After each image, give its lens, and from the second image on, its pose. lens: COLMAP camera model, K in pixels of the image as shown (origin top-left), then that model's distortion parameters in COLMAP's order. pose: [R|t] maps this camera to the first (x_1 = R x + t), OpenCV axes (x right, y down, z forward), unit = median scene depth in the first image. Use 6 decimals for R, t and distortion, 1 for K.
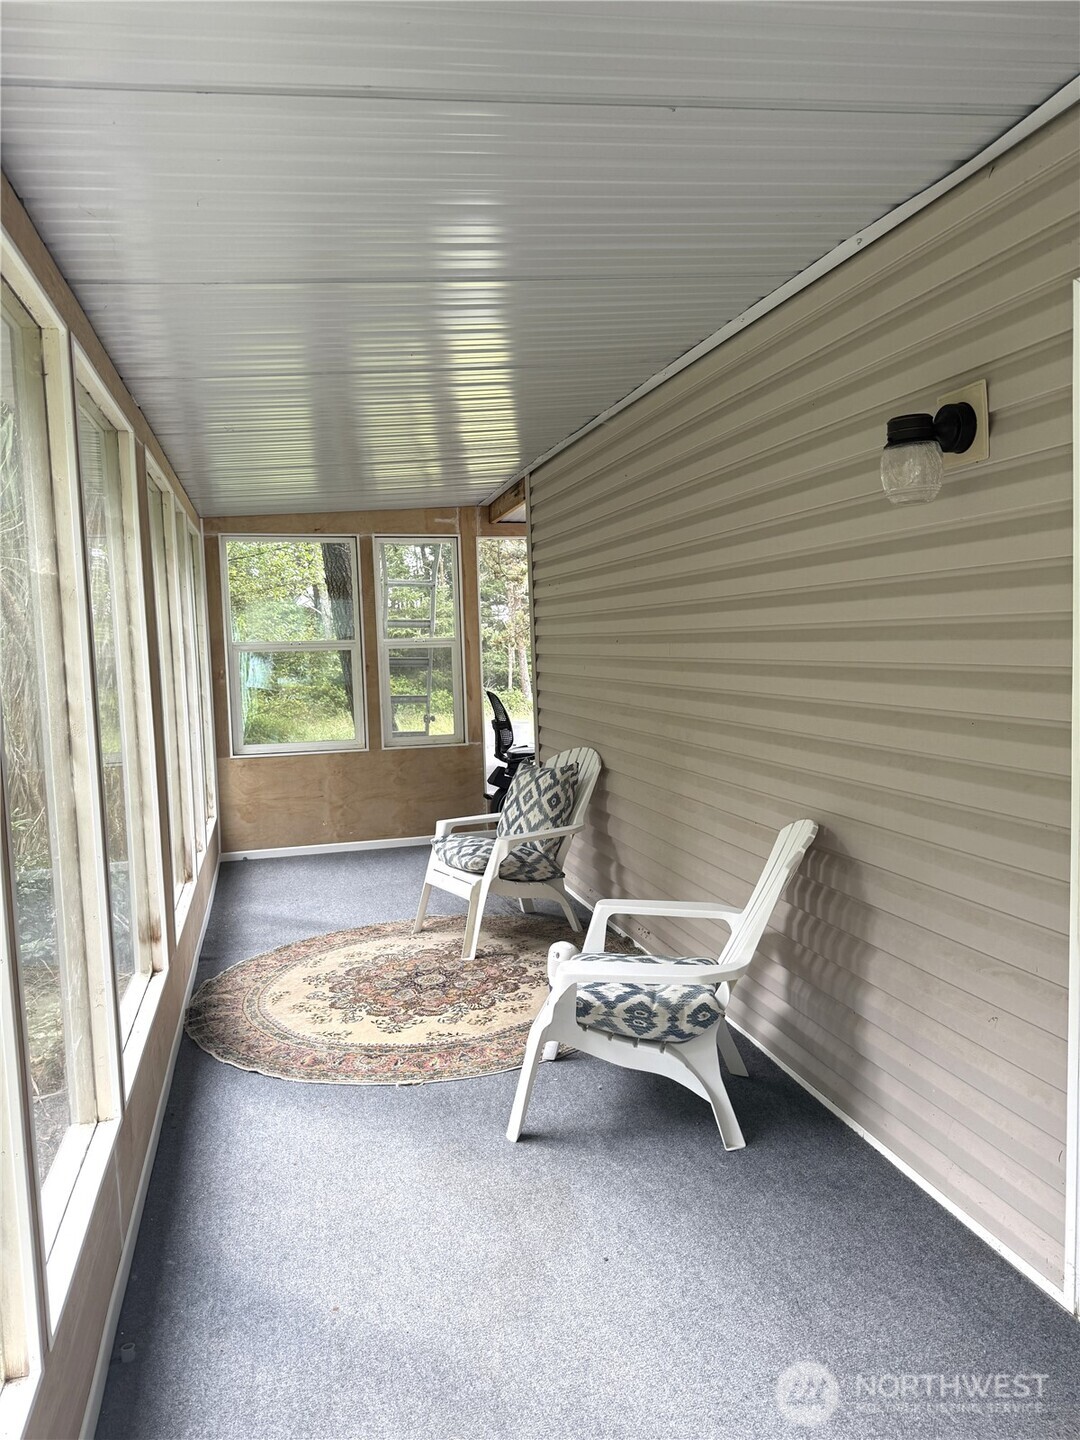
lens RADIAL K [[1001.7, 0, 536.4], [0, 1001.7, 727.7], [0, 0, 1]] dist [0.150521, -0.363448]
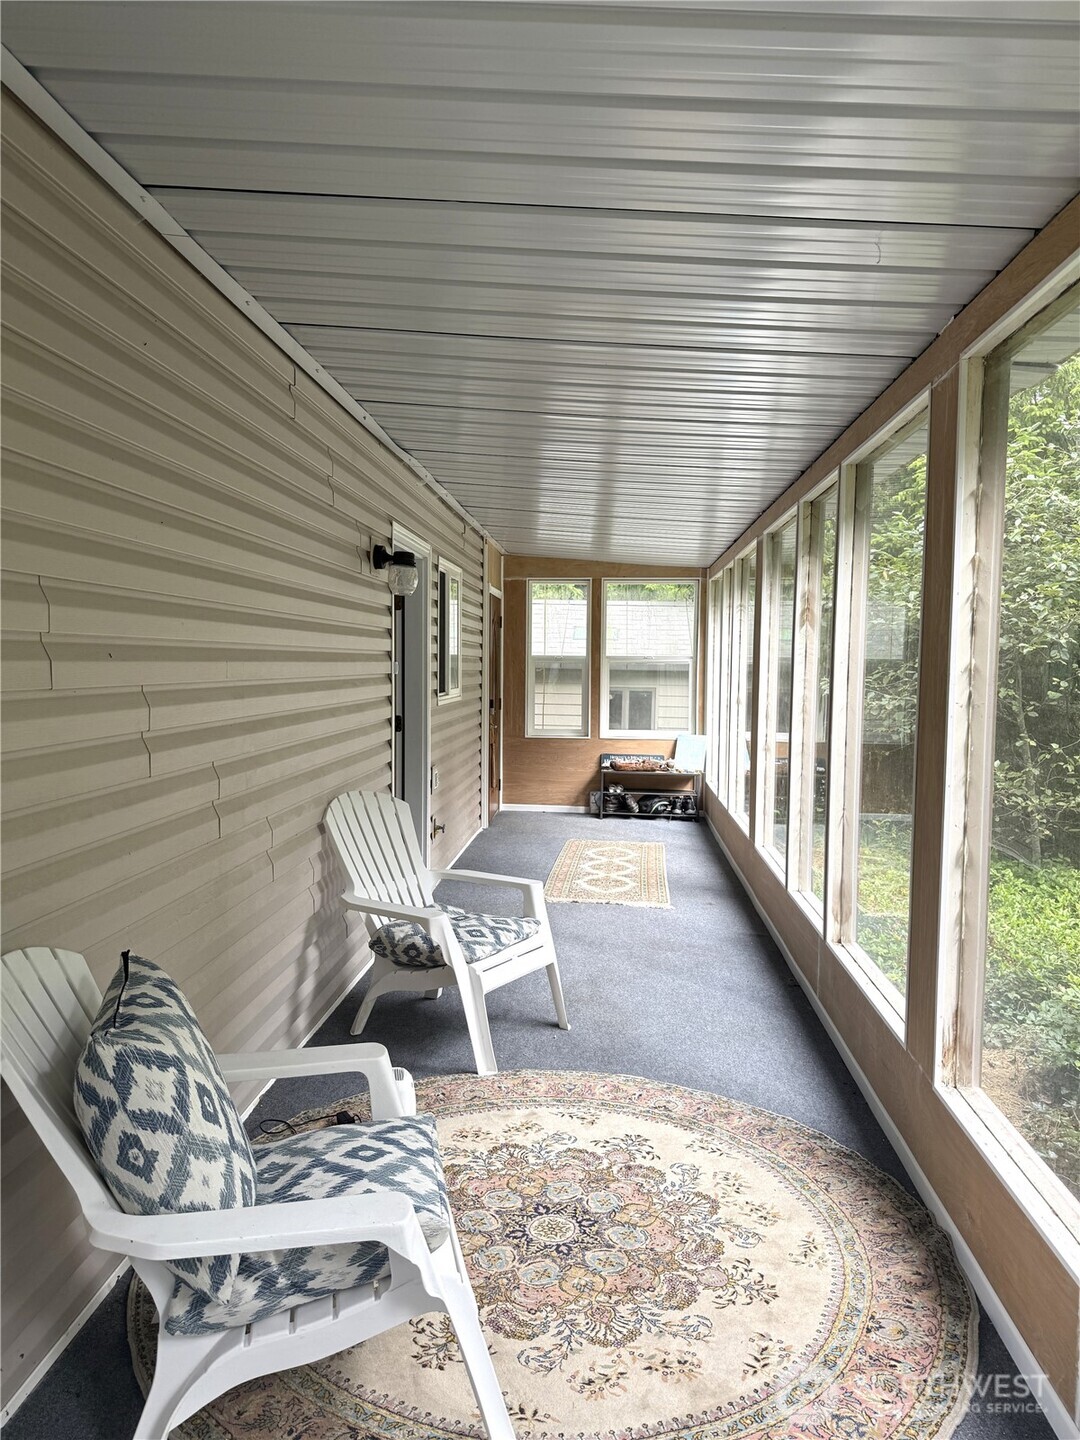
lens RADIAL K [[1001.7, 0, 536.4], [0, 1001.7, 727.7], [0, 0, 1]] dist [0.150521, -0.363448]
pose [[-0.945706, 0.000258, 0.325022, -0.313170], [0.046132, 0.989982, 0.133442, -0.126240], [-0.321731, 0.141191, -0.936245, 1.648891]]
